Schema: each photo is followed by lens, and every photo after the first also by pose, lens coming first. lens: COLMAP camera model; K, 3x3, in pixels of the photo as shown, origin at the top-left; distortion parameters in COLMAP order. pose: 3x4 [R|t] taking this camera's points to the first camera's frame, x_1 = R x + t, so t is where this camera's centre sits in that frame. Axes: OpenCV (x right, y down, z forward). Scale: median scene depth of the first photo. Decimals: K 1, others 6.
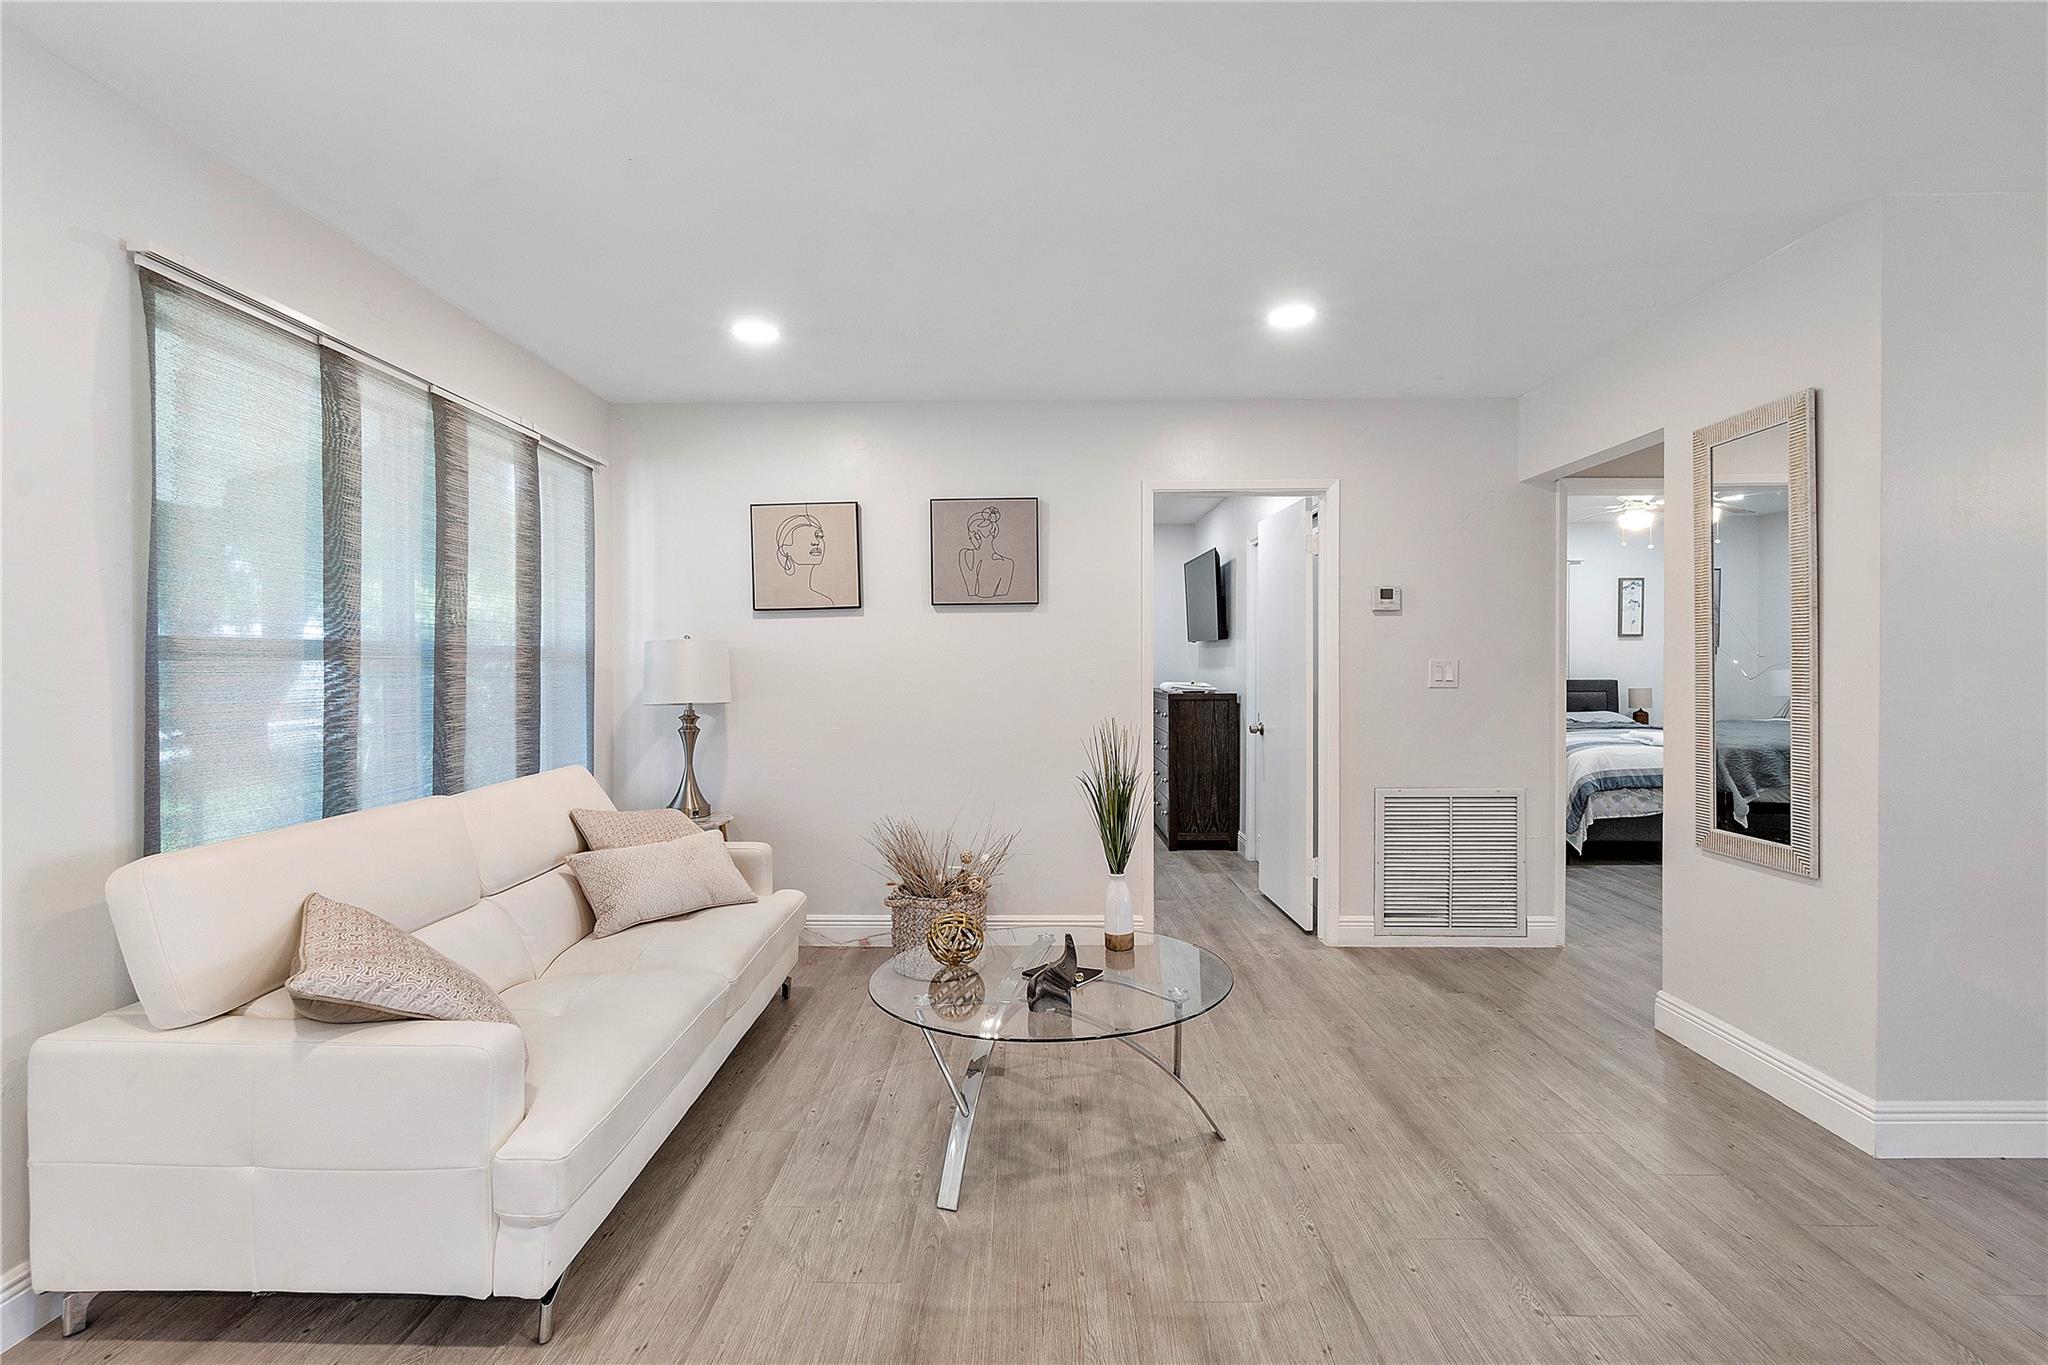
lens RADIAL K [[896.1, 0, 1016.8], [0, 896.1, 664.9], [0, 0, 1]] dist [0.001836, 0.000243]
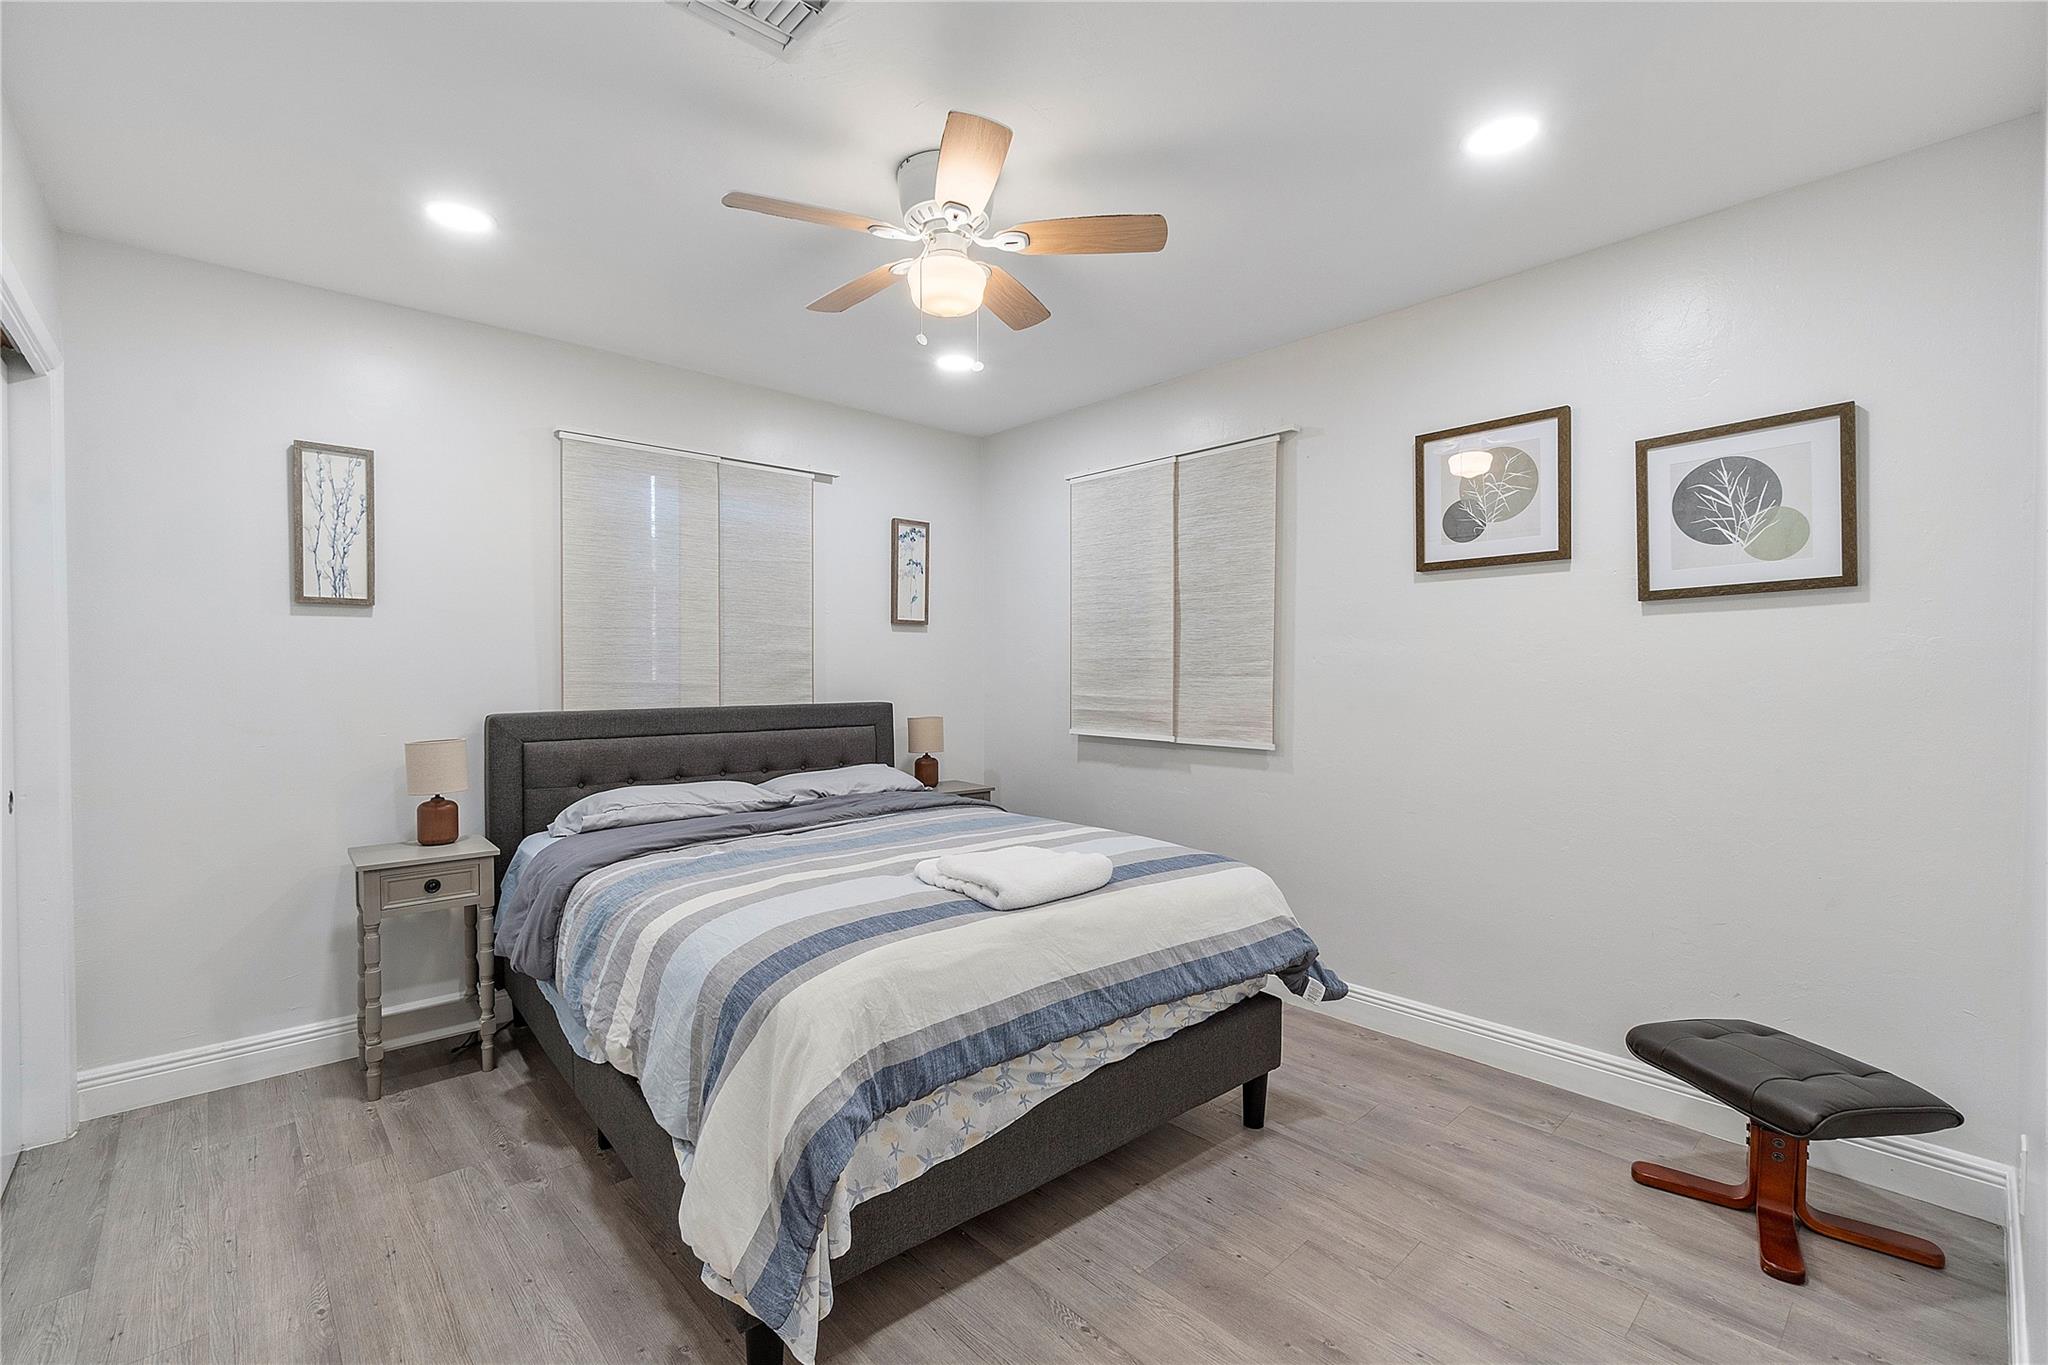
lens RADIAL K [[885.4, 0, 1020.0], [0, 885.4, 688.1], [0, 0, 1]] dist [-0.005878, 0.000664]
pose [[0.727987, -0.009218, 0.685529, 0.366777], [-0.001028, 0.999894, 0.014536, 0.000197], [-0.685590, -0.011287, 0.727900, 0.568517]]
